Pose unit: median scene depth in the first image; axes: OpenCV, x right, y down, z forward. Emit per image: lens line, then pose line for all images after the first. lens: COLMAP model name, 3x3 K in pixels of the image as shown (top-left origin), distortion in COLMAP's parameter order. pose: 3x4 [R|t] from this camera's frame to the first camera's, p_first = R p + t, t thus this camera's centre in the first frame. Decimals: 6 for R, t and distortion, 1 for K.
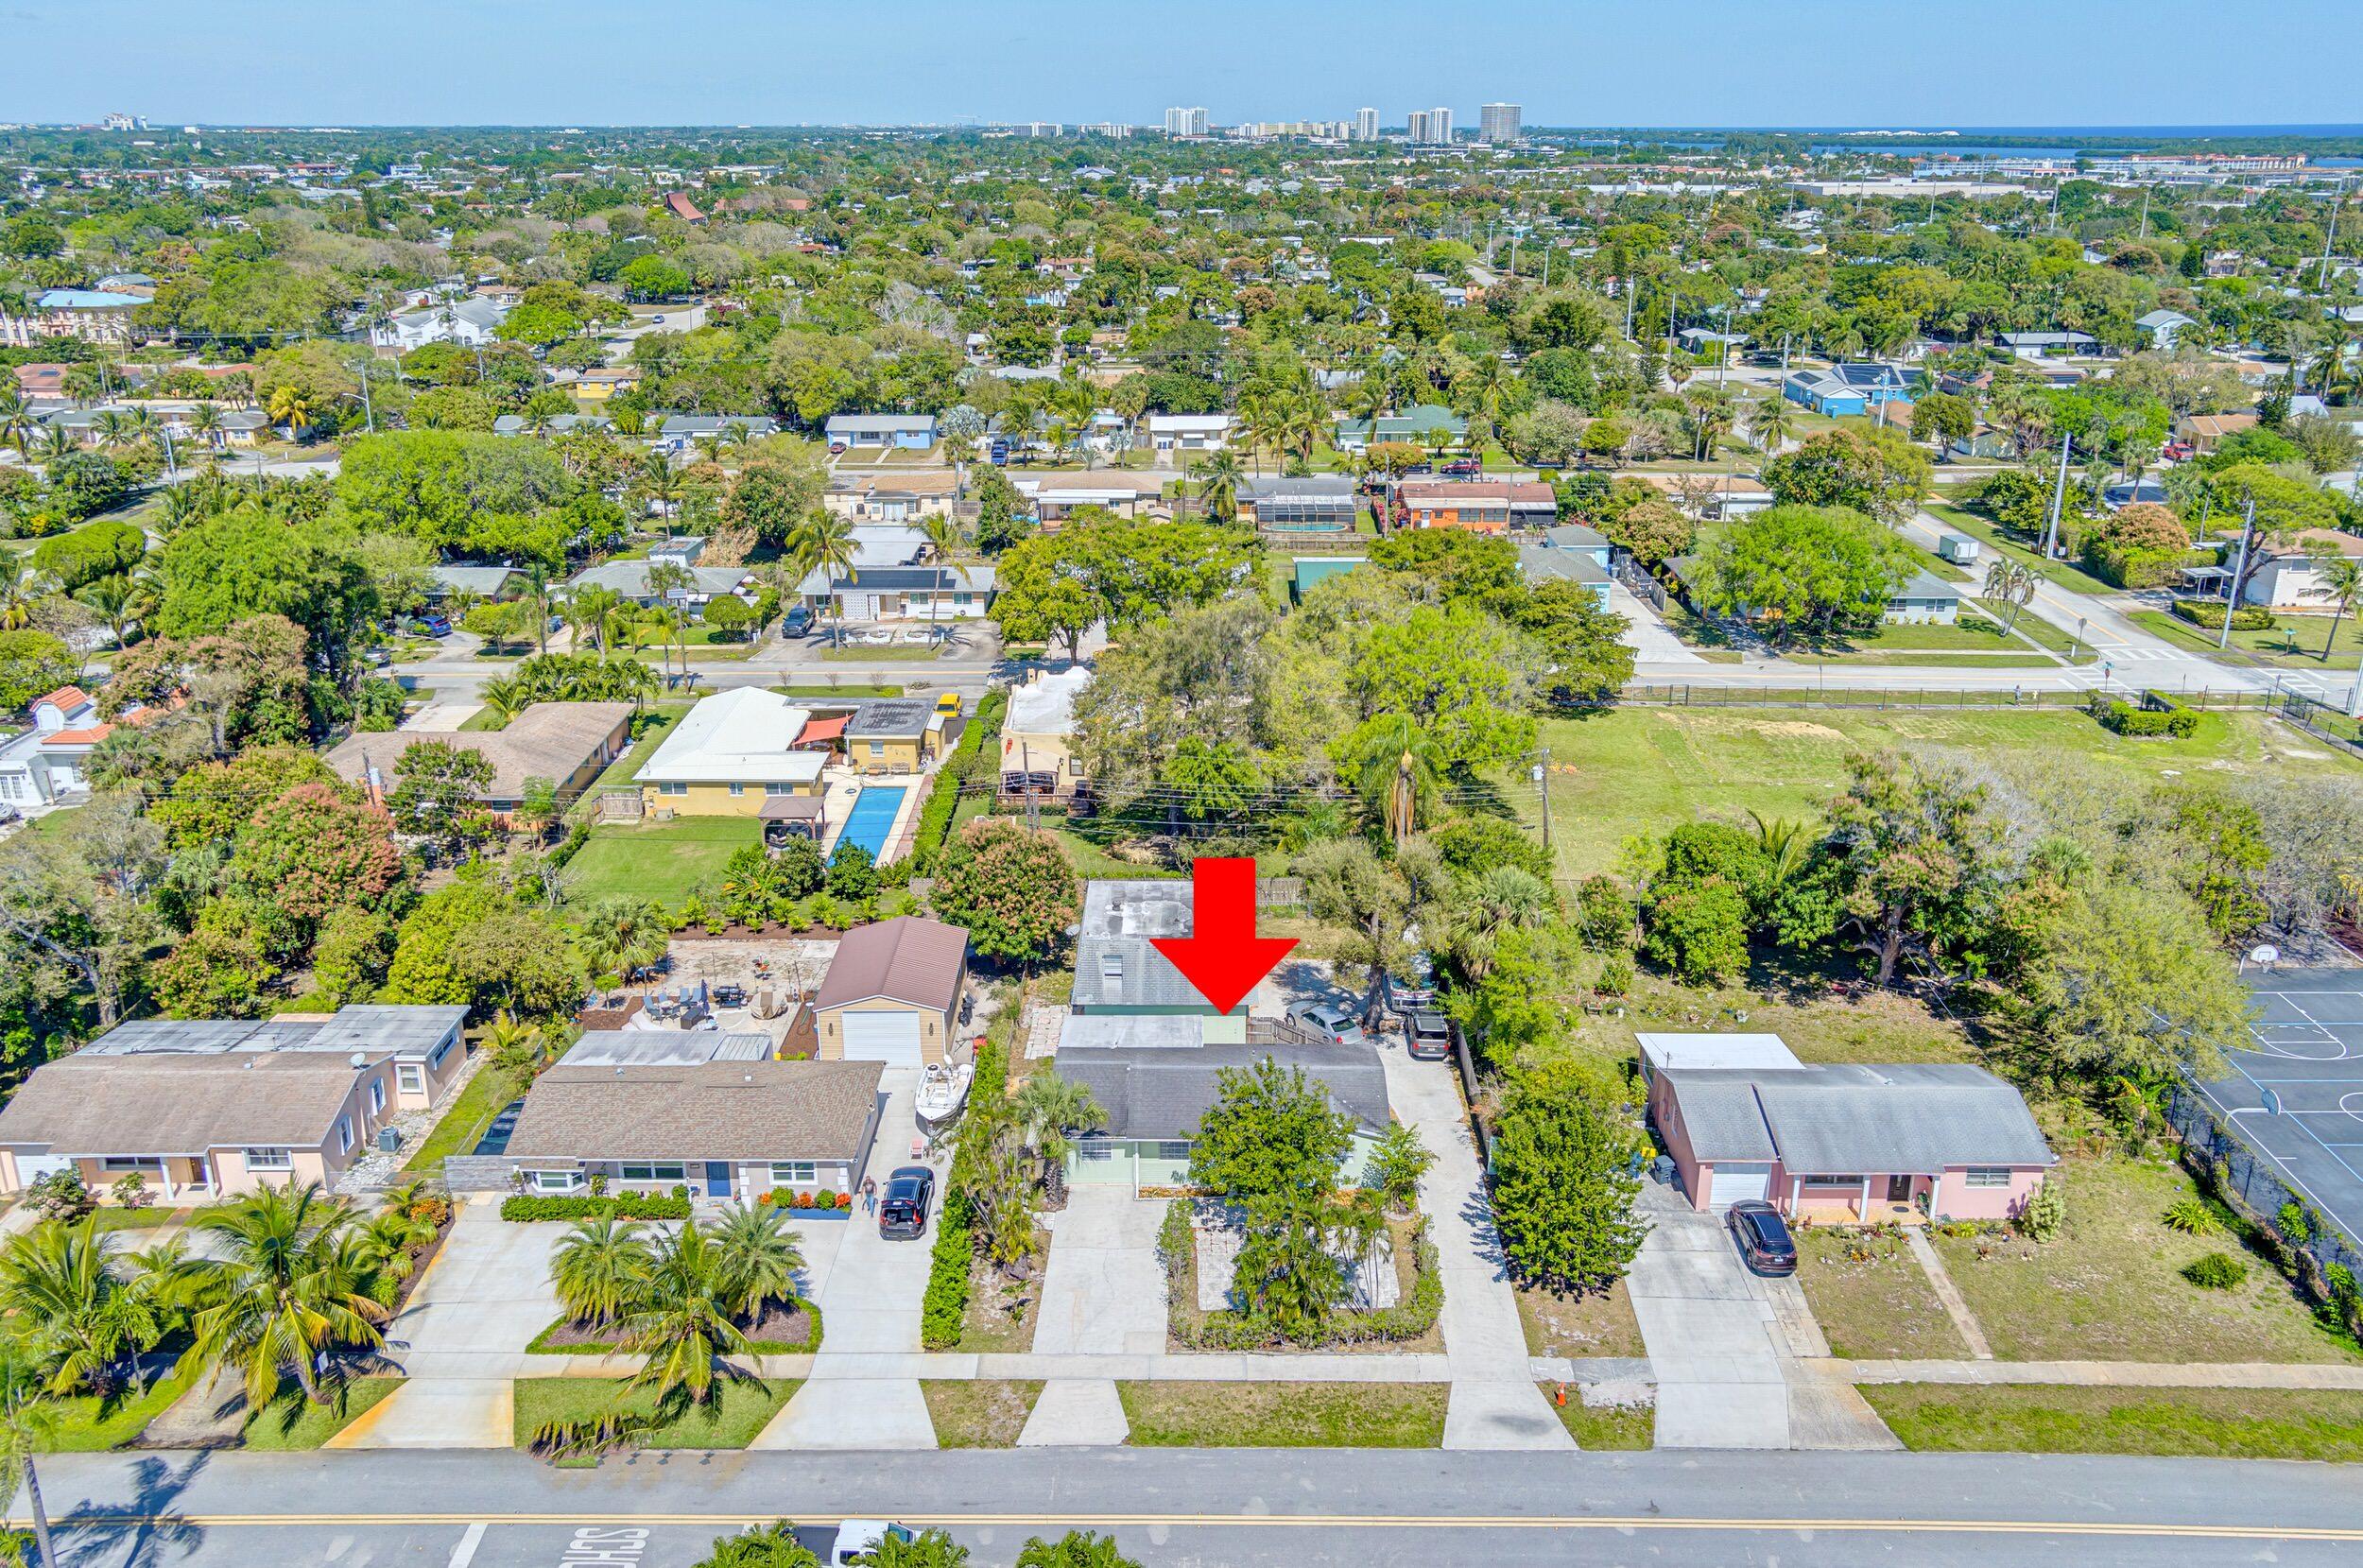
lens RADIAL K [[1914.7, 0, 1176.7], [0, 1914.7, 768.7], [0, 0, 1]] dist [0.003114, 0.025653]
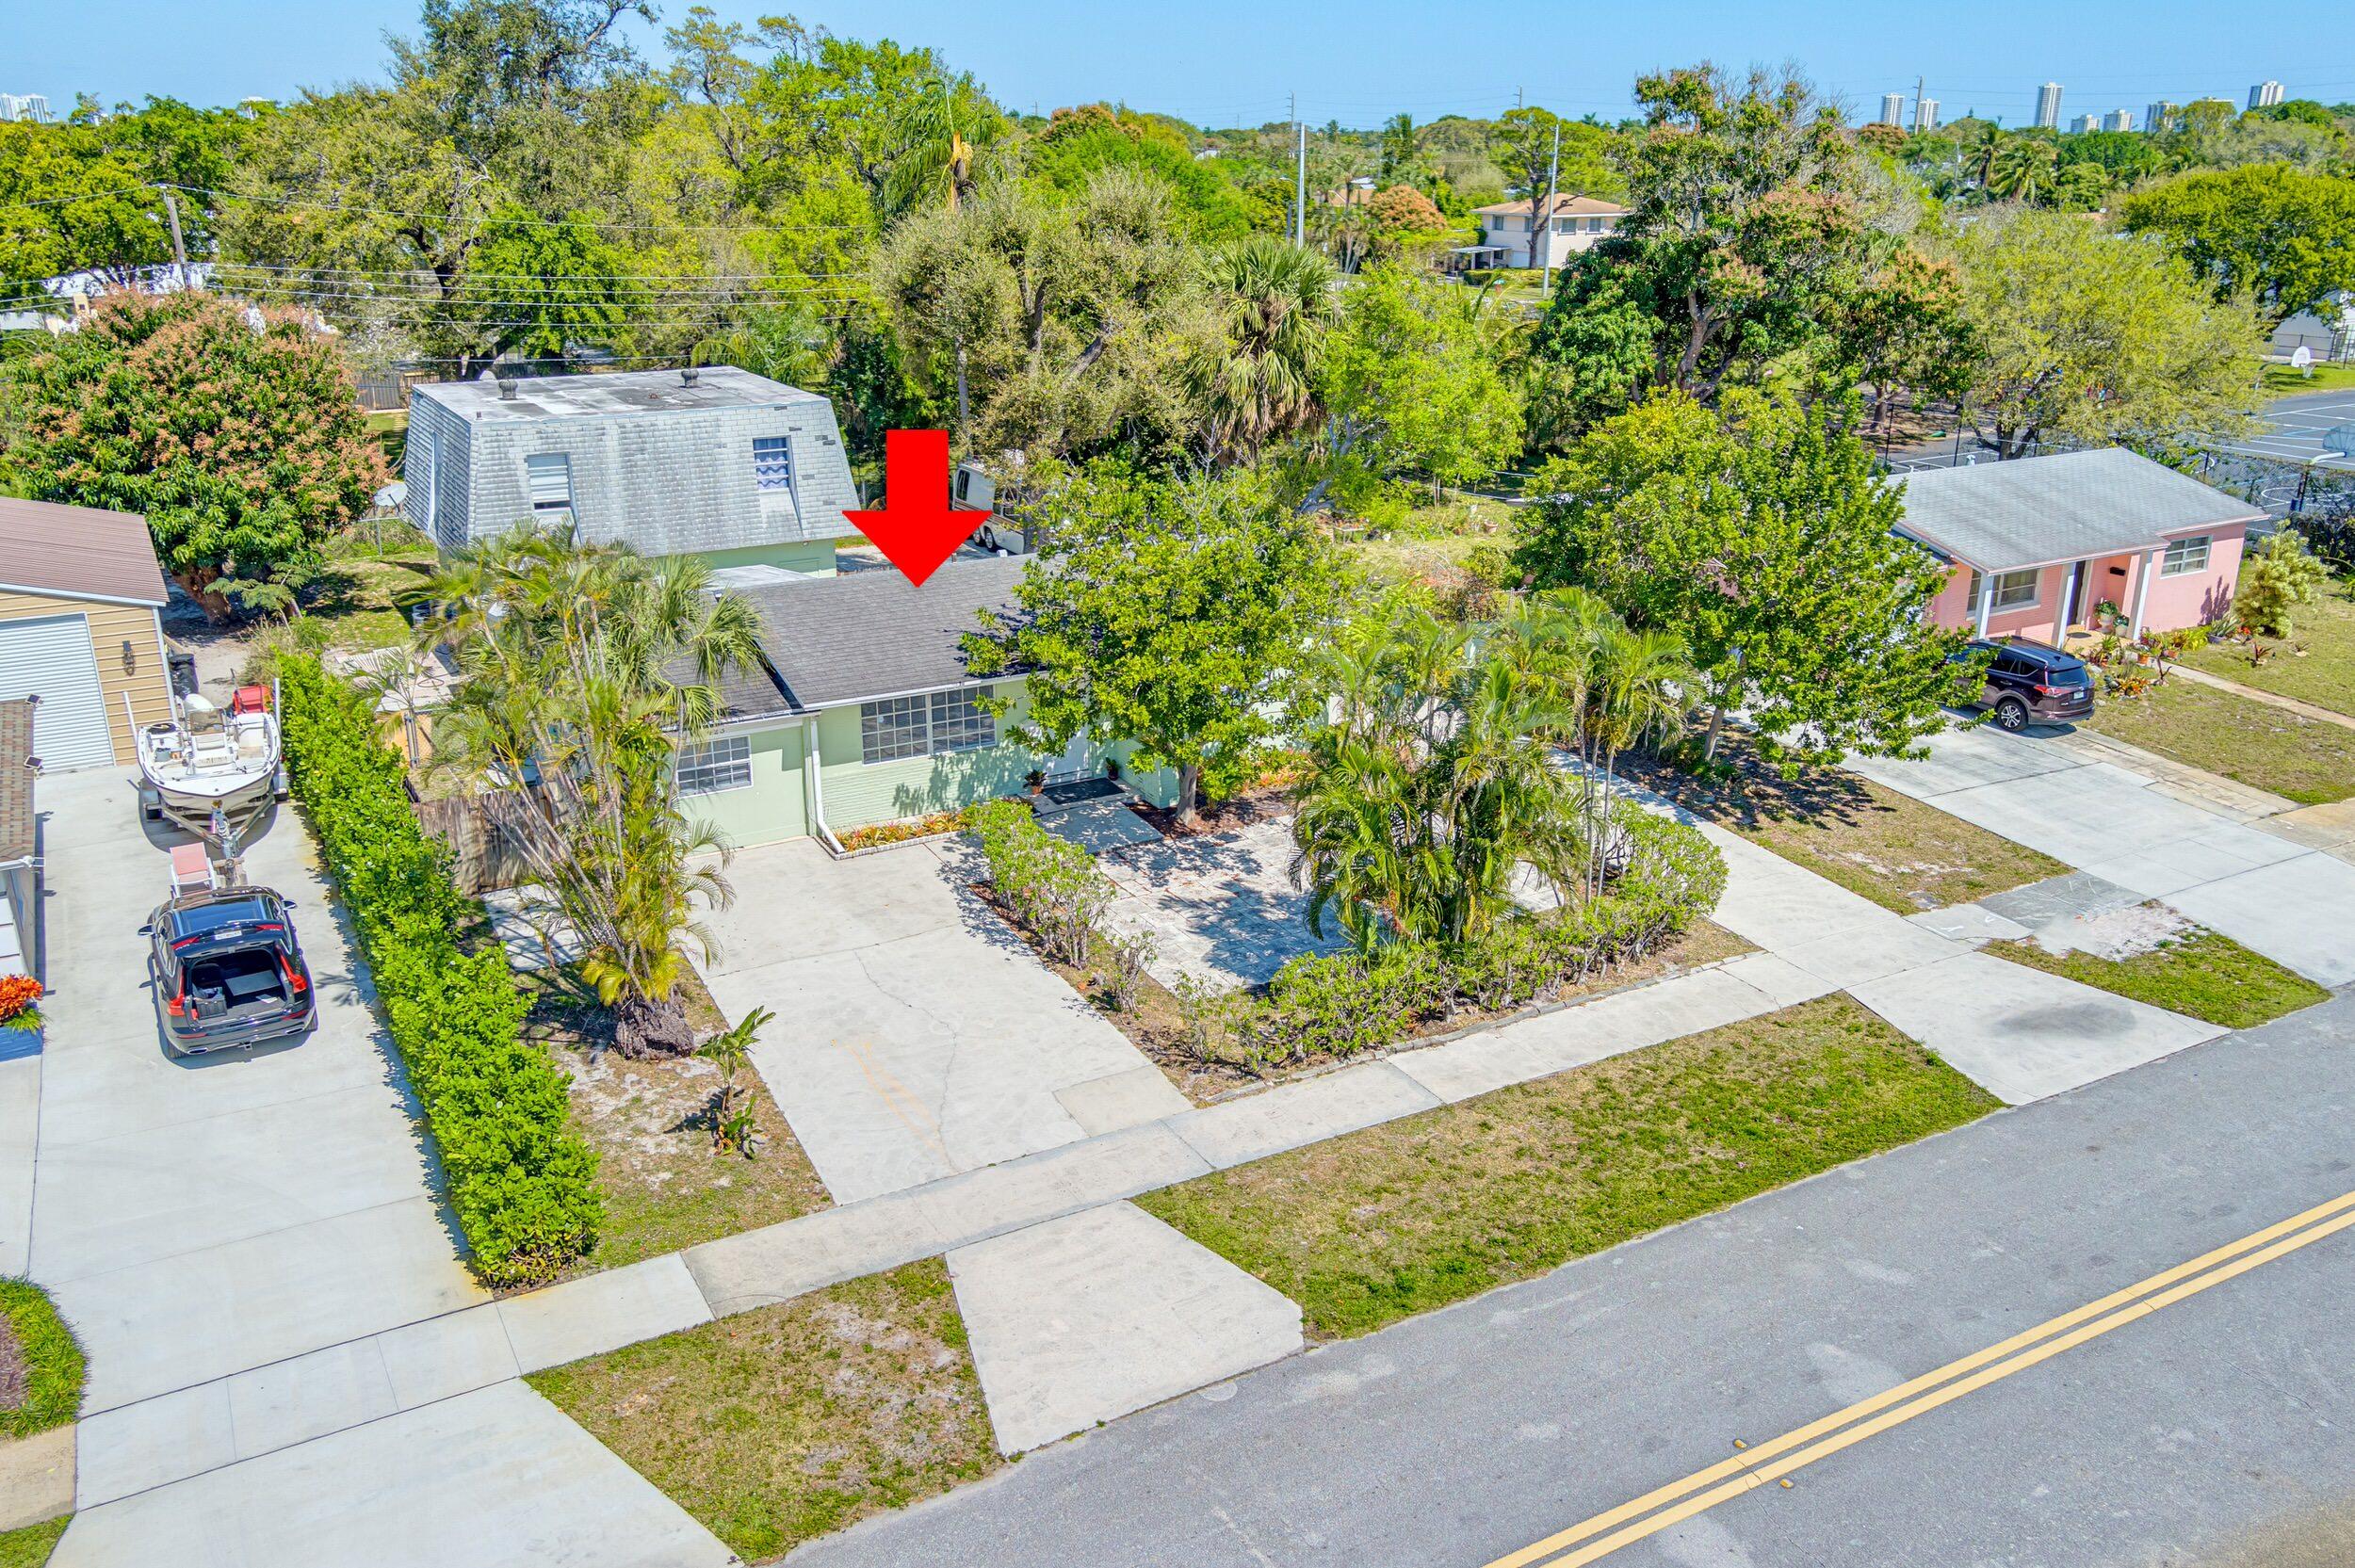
lens RADIAL K [[1908.1, 0, 1171.3], [0, 1908.1, 805.8], [0, 0, 1]] dist [0.003114, 0.025653]
pose [[0.868669, -0.166564, 0.466552, -0.128426], [0.160255, 0.985625, 0.053501, 0.177537], [-0.468756, 0.028292, 0.882874, 0.529814]]
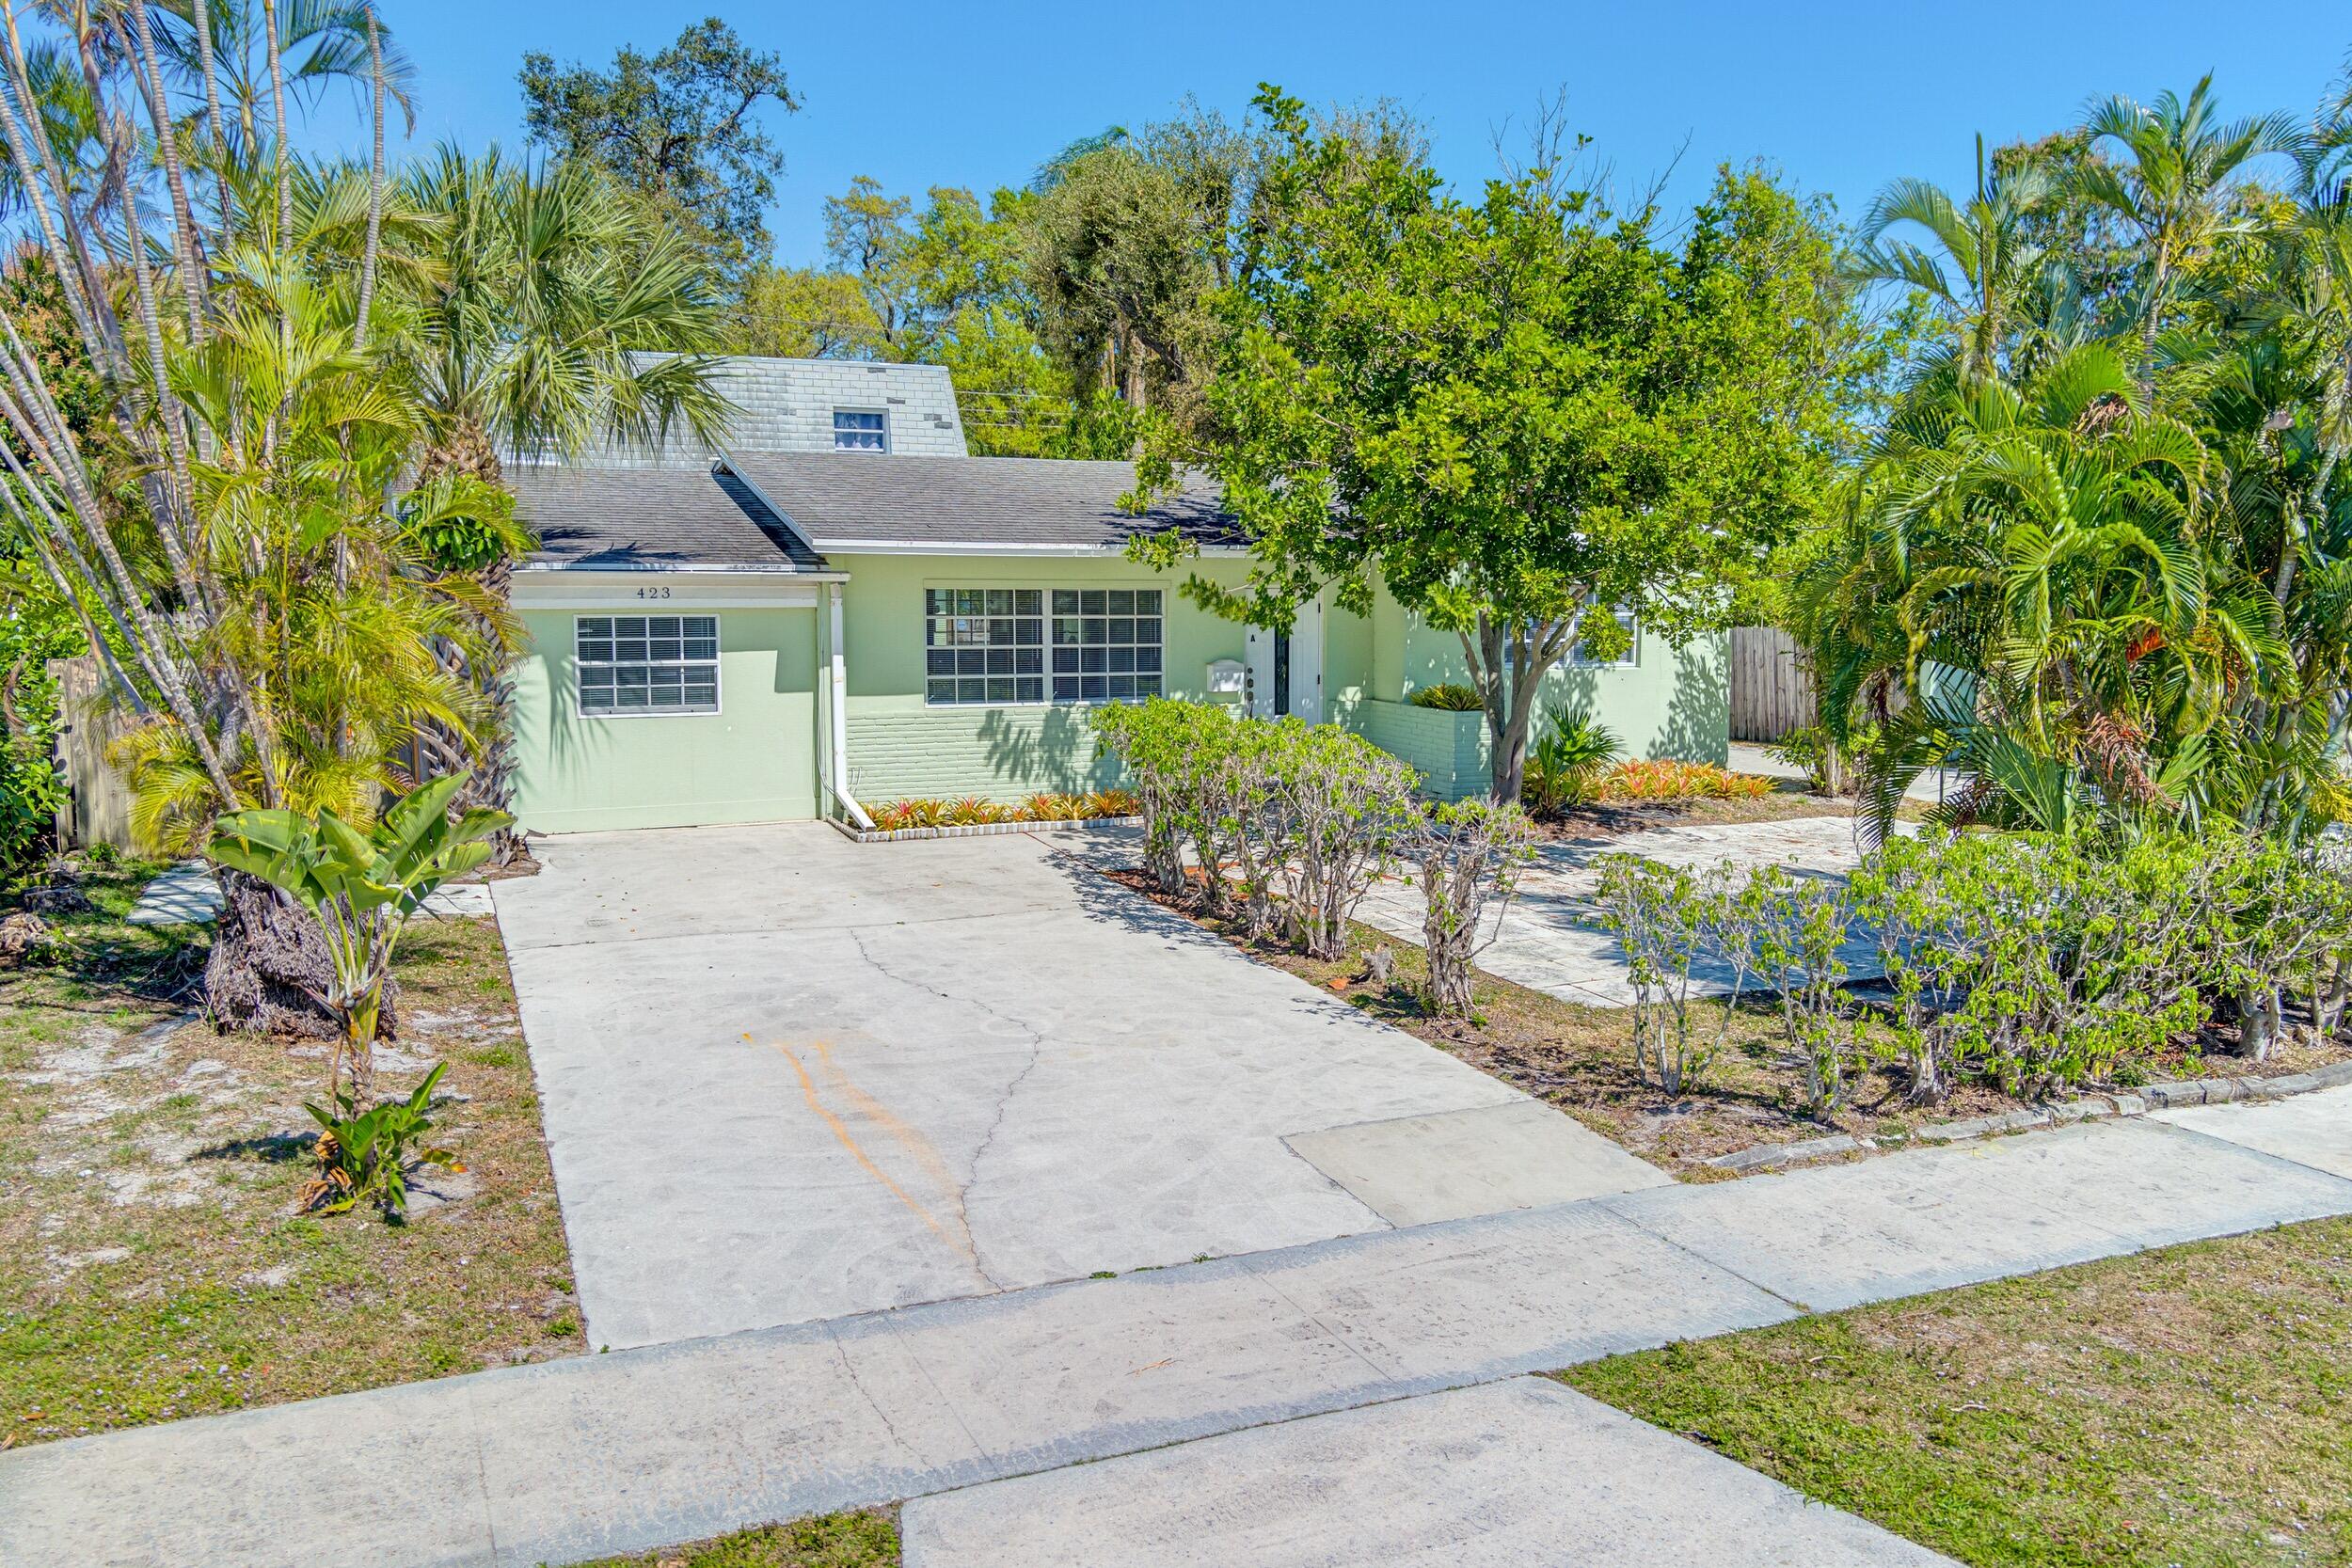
lens RADIAL K [[1905.7, 0, 1179.0], [0, 1905.7, 779.9], [0, 0, 1]] dist [0.003114, 0.025653]
pose [[0.909739, -0.040699, 0.413181, -0.067817], [0.131937, 0.971936, -0.194762, 0.231197], [-0.393659, 0.231696, 0.889578, 0.689680]]
